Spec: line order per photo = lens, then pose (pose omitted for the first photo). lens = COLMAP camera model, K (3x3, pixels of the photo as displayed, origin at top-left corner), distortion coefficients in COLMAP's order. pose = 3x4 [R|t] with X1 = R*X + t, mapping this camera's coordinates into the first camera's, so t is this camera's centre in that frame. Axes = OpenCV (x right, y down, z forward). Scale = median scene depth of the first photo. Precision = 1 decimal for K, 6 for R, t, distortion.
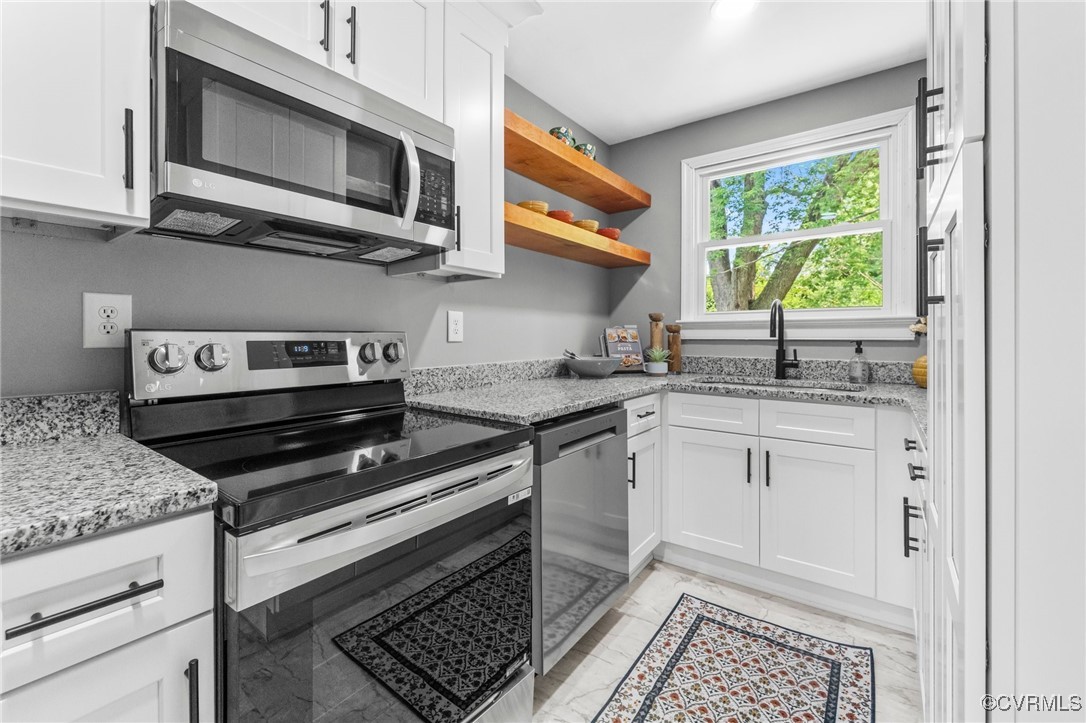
lens RADIAL K [[441.1, 0, 555.7], [0, 441.1, 335.3], [0, 0, 1]] dist [-0.001430, -0.000690]
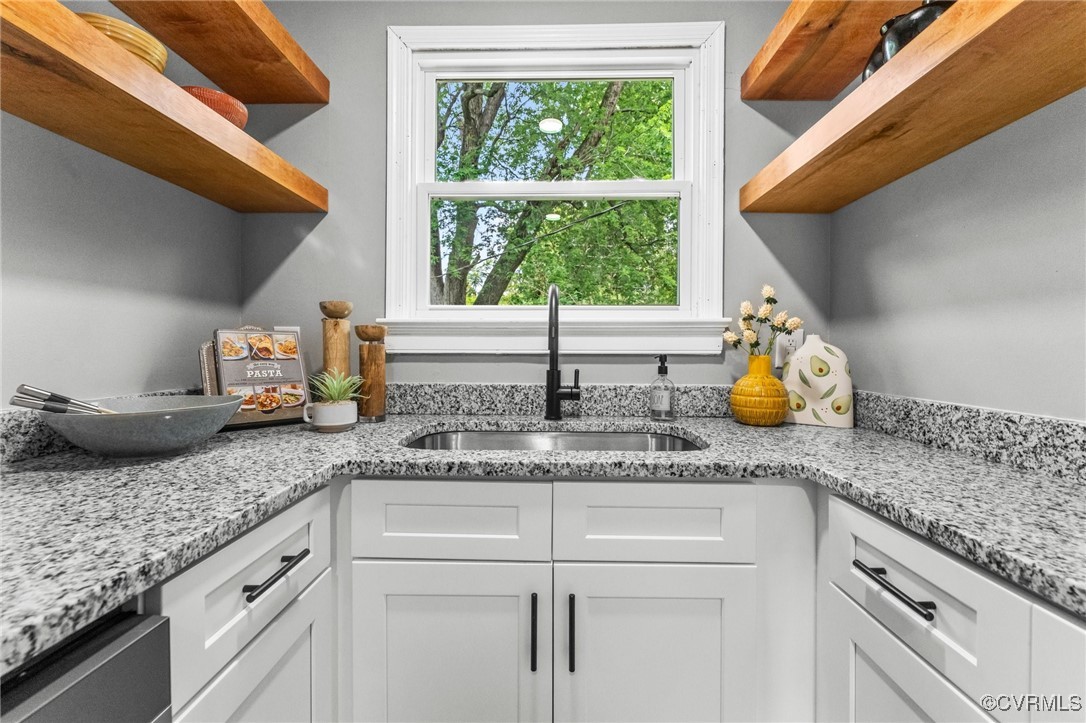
lens RADIAL K [[441.1, 0, 536.4], [0, 441.1, 346.0], [0, 0, 1]] dist [-0.001430, -0.000690]
pose [[0.827042, 0.007008, 0.562097, 0.160626], [-0.003040, 0.999963, -0.007994, 0.004309], [-0.562132, 0.004903, 0.827033, 0.542975]]
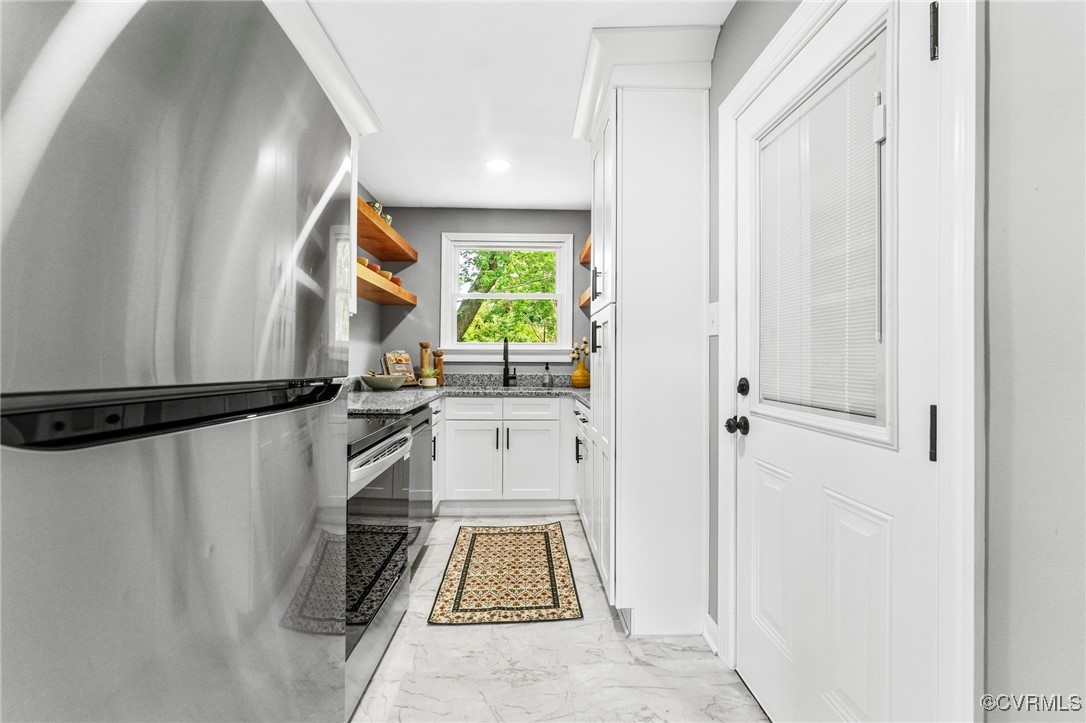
lens RADIAL K [[441.1, 0, 522.4], [0, 441.1, 357.6], [0, 0, 1]] dist [-0.001430, -0.000690]
pose [[0.806770, 0.007807, 0.590814, -0.397941], [-0.006186, 0.999970, -0.004767, 0.001516], [-0.590834, 0.000191, 0.806793, -0.327940]]
